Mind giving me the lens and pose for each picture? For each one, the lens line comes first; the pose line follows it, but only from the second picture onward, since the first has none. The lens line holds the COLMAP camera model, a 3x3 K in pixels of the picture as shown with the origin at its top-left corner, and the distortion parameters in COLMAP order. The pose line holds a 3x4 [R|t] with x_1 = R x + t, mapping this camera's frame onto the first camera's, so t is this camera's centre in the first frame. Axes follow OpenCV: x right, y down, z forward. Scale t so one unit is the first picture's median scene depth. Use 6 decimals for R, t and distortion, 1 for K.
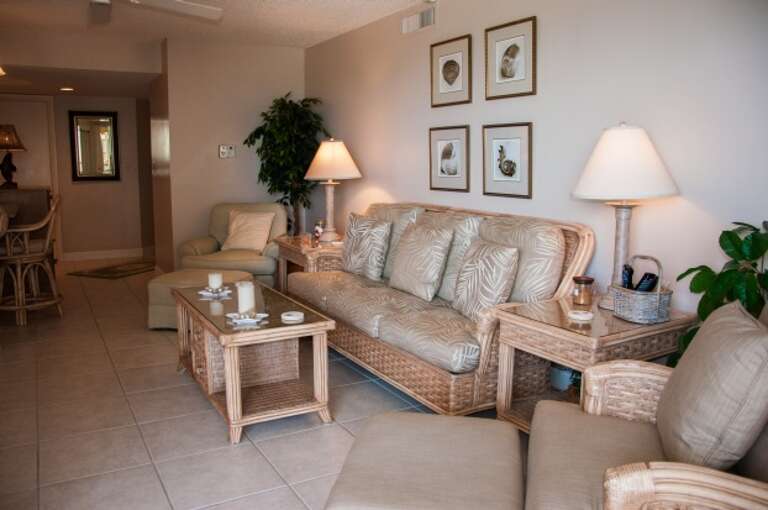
lens RADIAL K [[611.2, 0, 381.7], [0, 611.2, 253.5], [0, 0, 1]] dist [-0.139828, 0.111962]
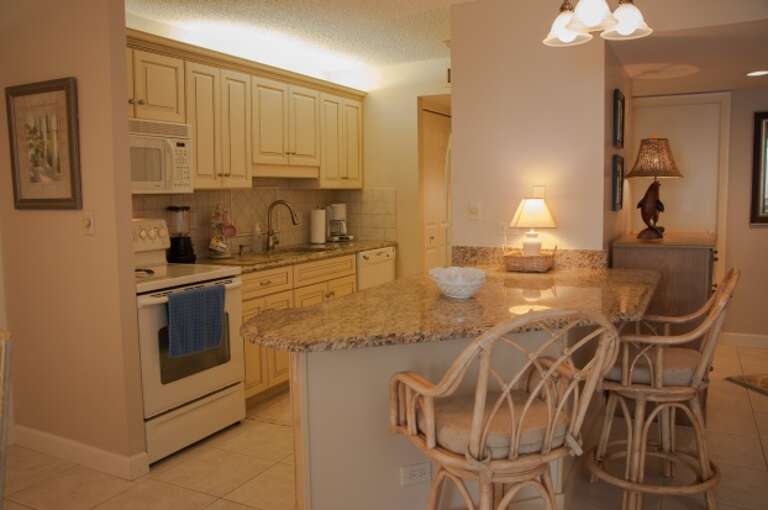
lens RADIAL K [[611.2, 0, 383.2], [0, 611.2, 253.4], [0, 0, 1]] dist [-0.139828, 0.111962]
pose [[0.533818, 0.071905, -0.842537, -0.278585], [-0.106140, 0.994195, 0.017599, -0.084760], [0.838912, 0.080032, 0.538351, 0.469483]]
